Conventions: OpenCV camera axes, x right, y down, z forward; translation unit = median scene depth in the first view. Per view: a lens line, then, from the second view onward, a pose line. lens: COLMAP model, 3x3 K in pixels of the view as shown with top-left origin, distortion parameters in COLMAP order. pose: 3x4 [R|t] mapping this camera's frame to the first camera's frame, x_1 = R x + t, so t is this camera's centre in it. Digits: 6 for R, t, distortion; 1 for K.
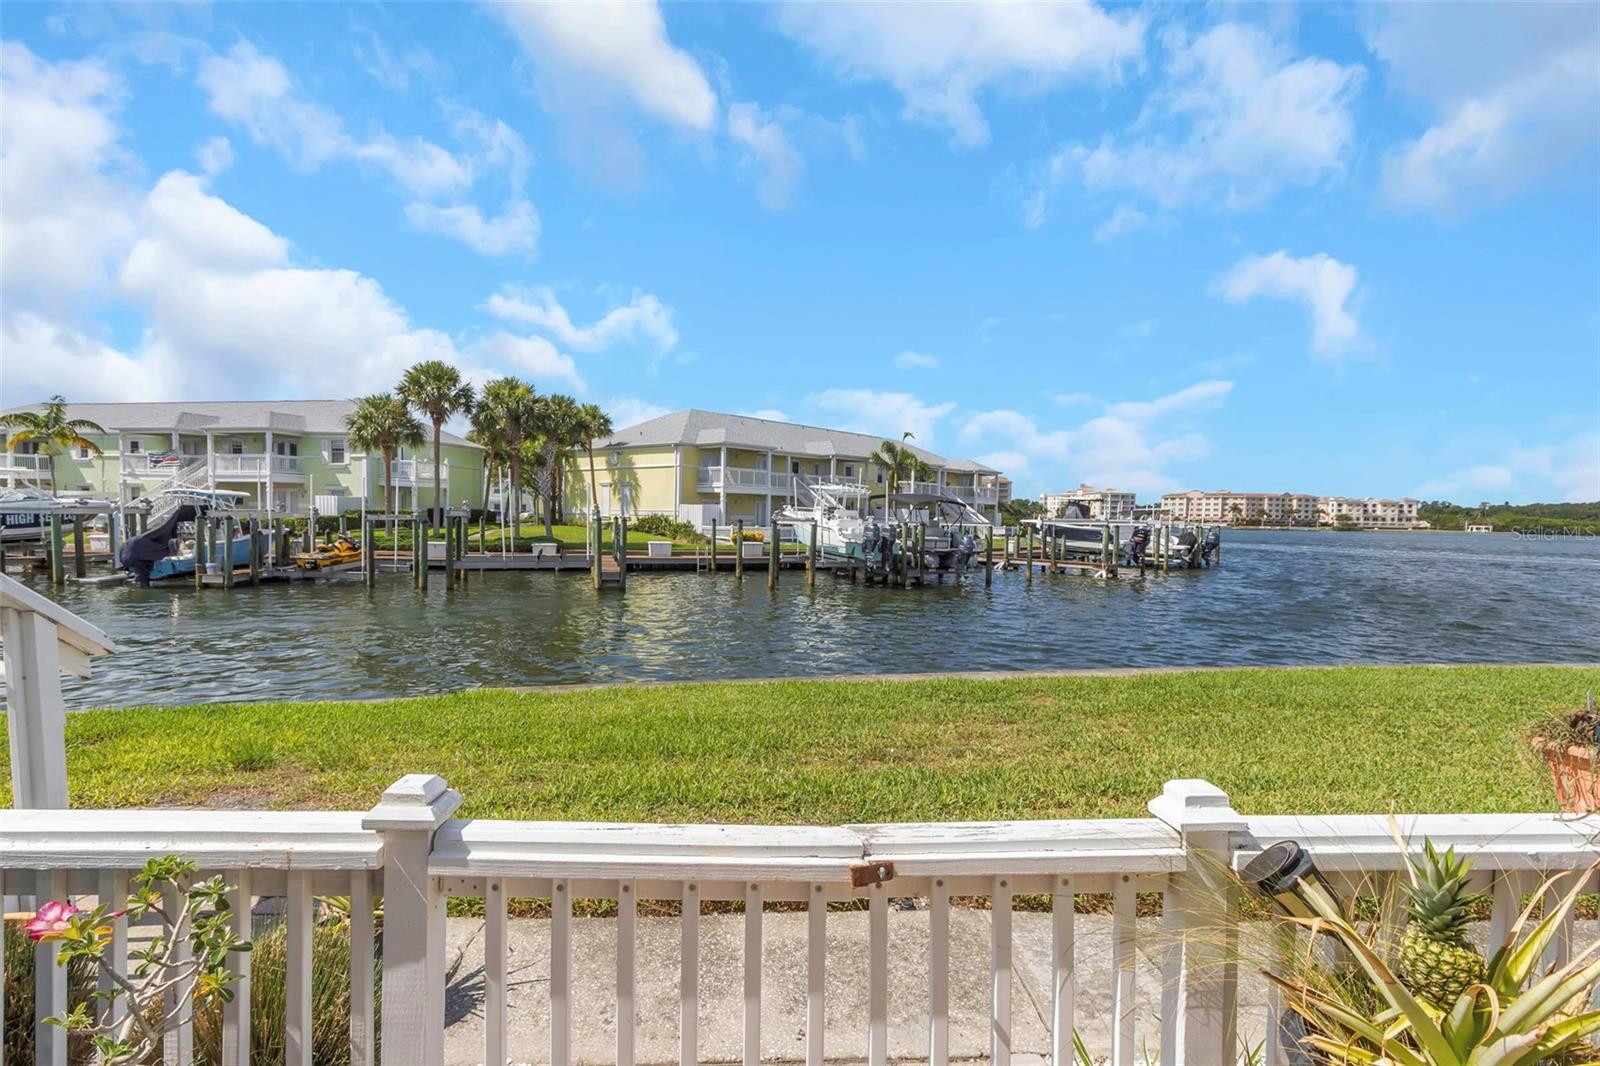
lens RADIAL K [[764.7, 0, 800.0], [0, 764.7, 533.0], [0, 0, 1]] dist [0.000635, 0.000169]
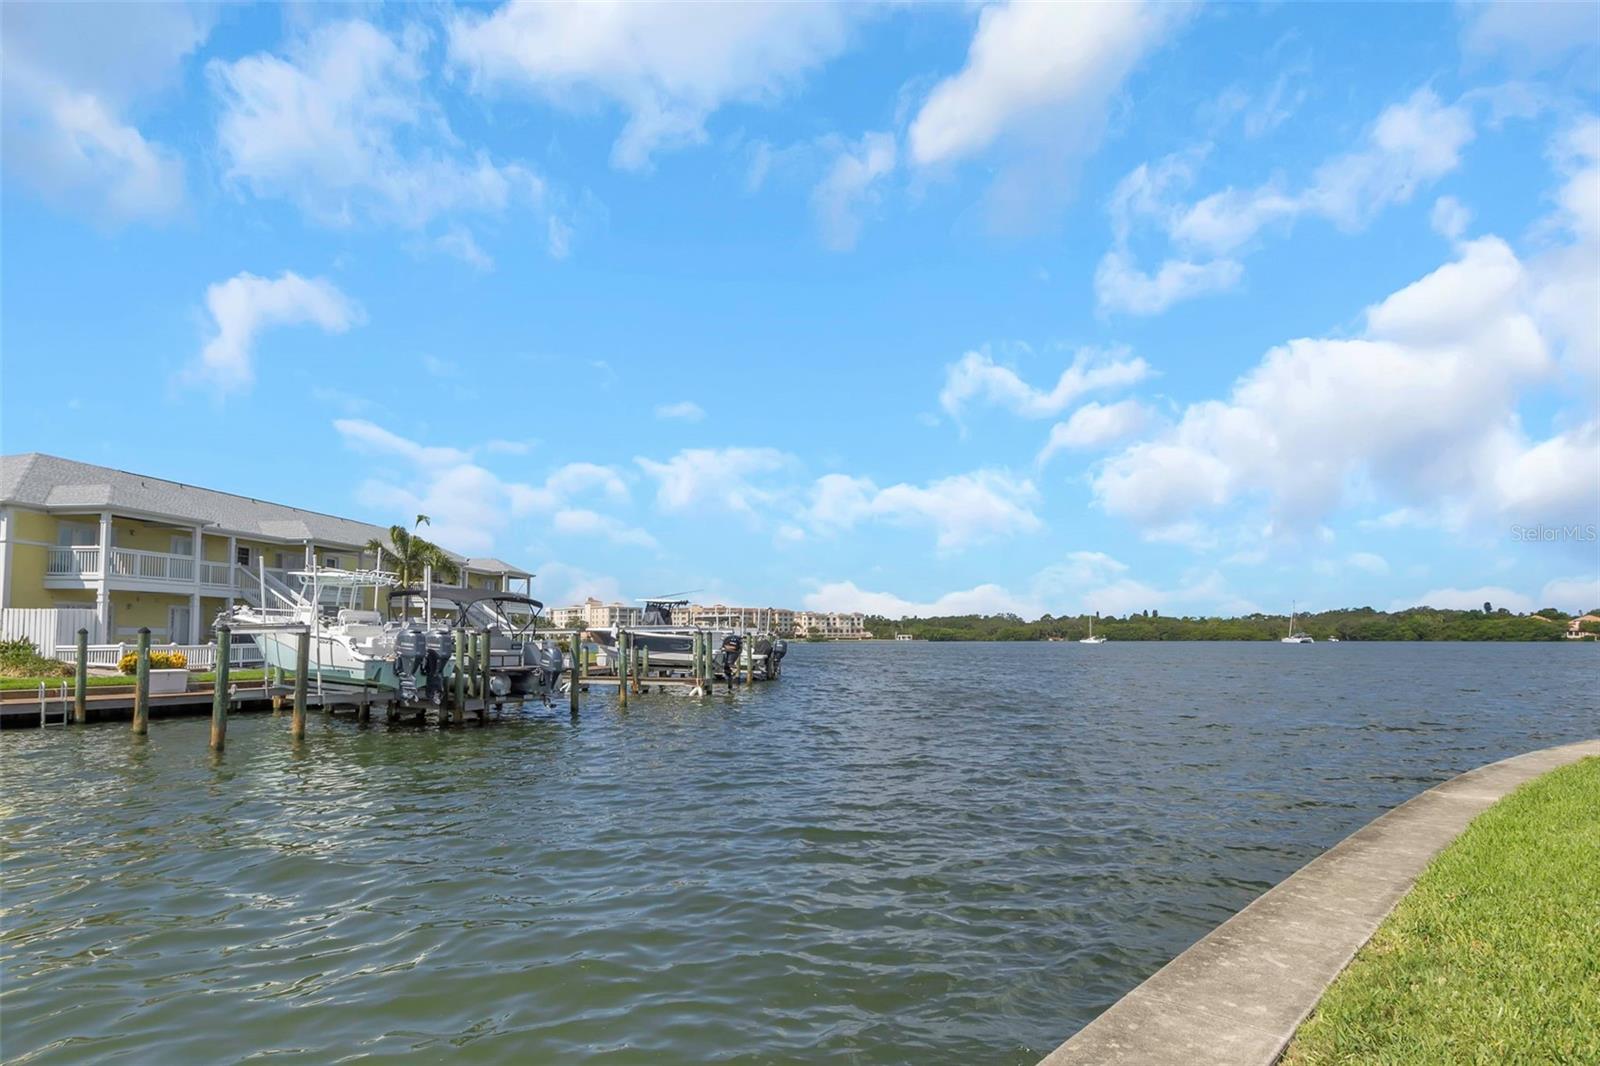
lens RADIAL K [[843.3, 0, 799.8], [0, 843.3, 590.1], [0, 0, 1]] dist [0.000767, 0.000235]
pose [[0.827827, 0.013024, 0.560832, -0.022565], [0.027335, 0.997607, -0.063514, 0.005453], [-0.560317, 0.067909, 0.825490, 0.170366]]
